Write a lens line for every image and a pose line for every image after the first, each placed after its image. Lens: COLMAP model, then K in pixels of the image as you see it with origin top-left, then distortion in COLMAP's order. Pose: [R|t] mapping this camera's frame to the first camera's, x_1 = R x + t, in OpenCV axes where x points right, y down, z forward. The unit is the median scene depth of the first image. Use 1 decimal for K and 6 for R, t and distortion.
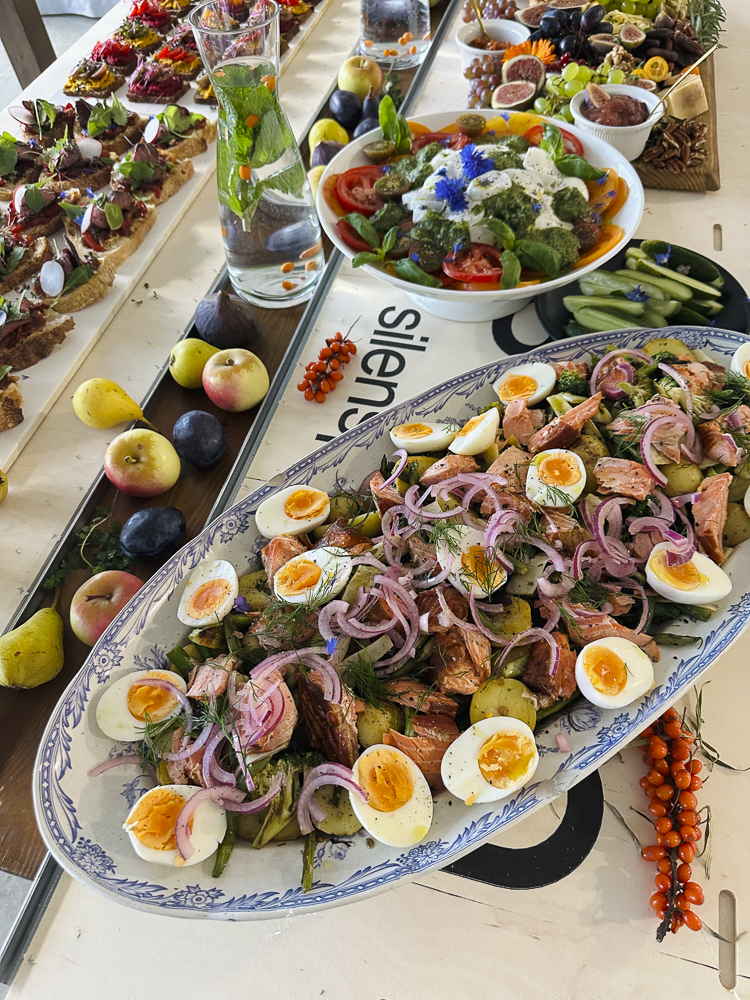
lens RADIAL K [[697.3, 0, 369.1], [0, 697.3, 510.3], [0, 0, 1]] dist [-0.007758, -0.003980]
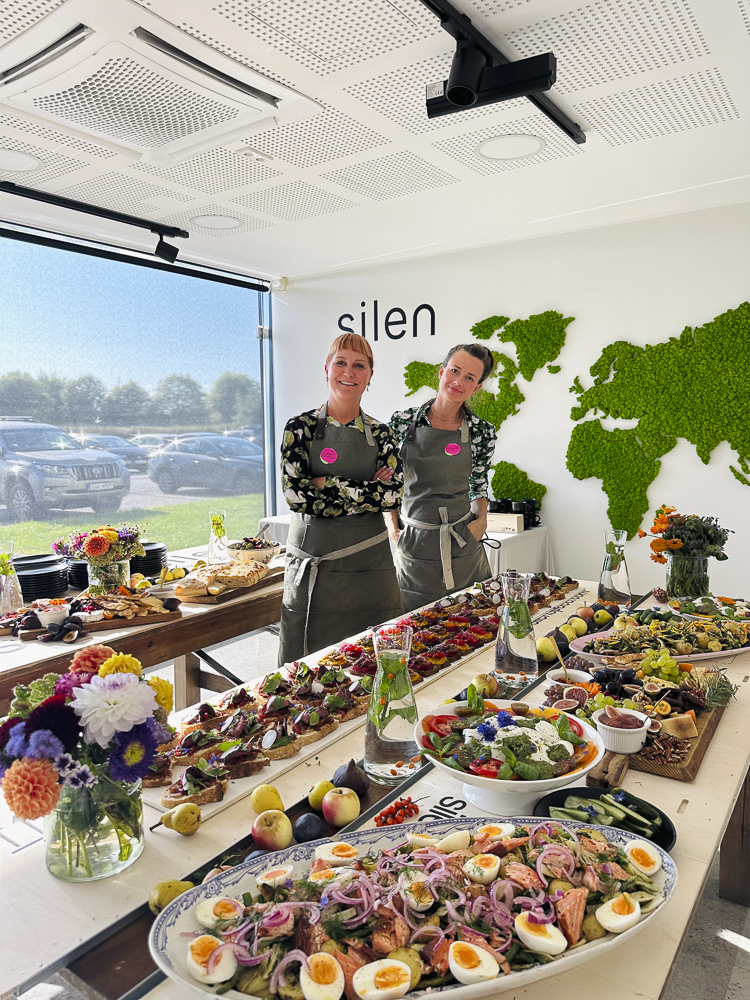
lens RADIAL K [[697.3, 0, 369.1], [0, 697.3, 510.3], [0, 0, 1]] dist [-0.007758, -0.003980]
pose [[0.935562, 0.085106, -0.342754, 0.321720], [-0.311921, 0.654260, -0.688948, 0.402773], [0.165617, 0.751466, 0.638647, -0.500967]]
